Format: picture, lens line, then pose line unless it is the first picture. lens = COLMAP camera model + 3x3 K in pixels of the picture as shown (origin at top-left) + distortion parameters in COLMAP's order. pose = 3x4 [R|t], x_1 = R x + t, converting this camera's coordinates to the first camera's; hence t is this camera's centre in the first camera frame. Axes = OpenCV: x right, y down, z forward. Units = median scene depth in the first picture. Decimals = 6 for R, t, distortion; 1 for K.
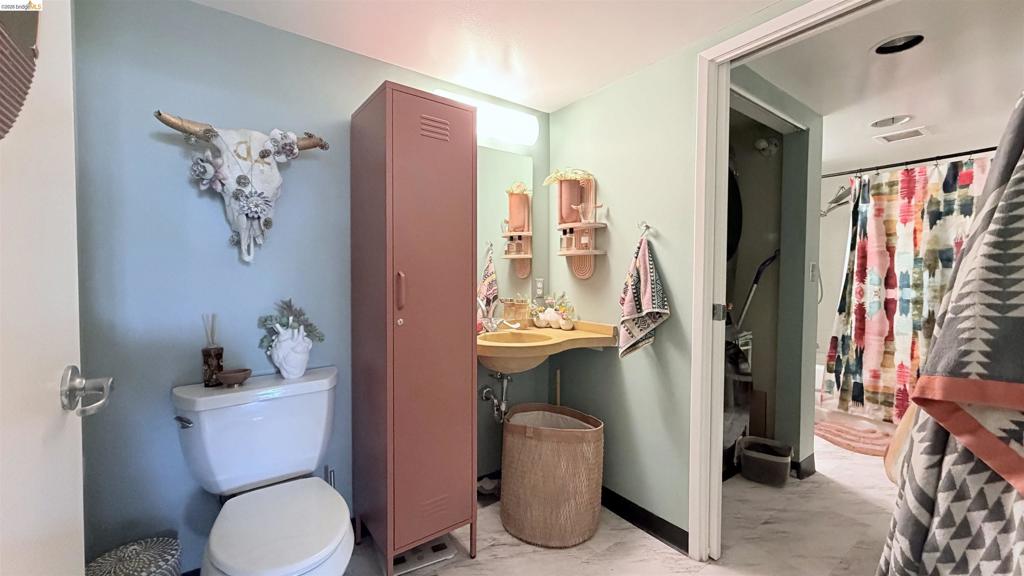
lens RADIAL K [[407.0, 0, 511.1], [0, 407.0, 288.2], [0, 0, 1]] dist [-0.001903, 0.000562]
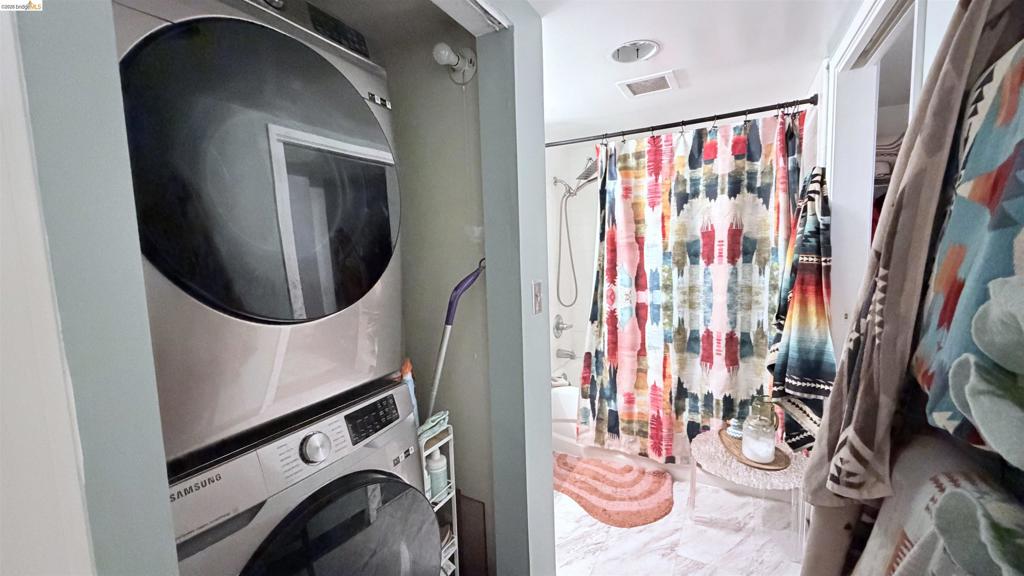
lens RADIAL K [[407.0, 0, 510.8], [0, 407.0, 289.5], [0, 0, 1]] dist [-0.001903, 0.000562]
pose [[0.899576, -0.082894, 0.428826, 0.371466], [0.054022, 0.995403, 0.079090, -0.078254], [-0.433410, -0.047981, 0.899919, 0.403525]]
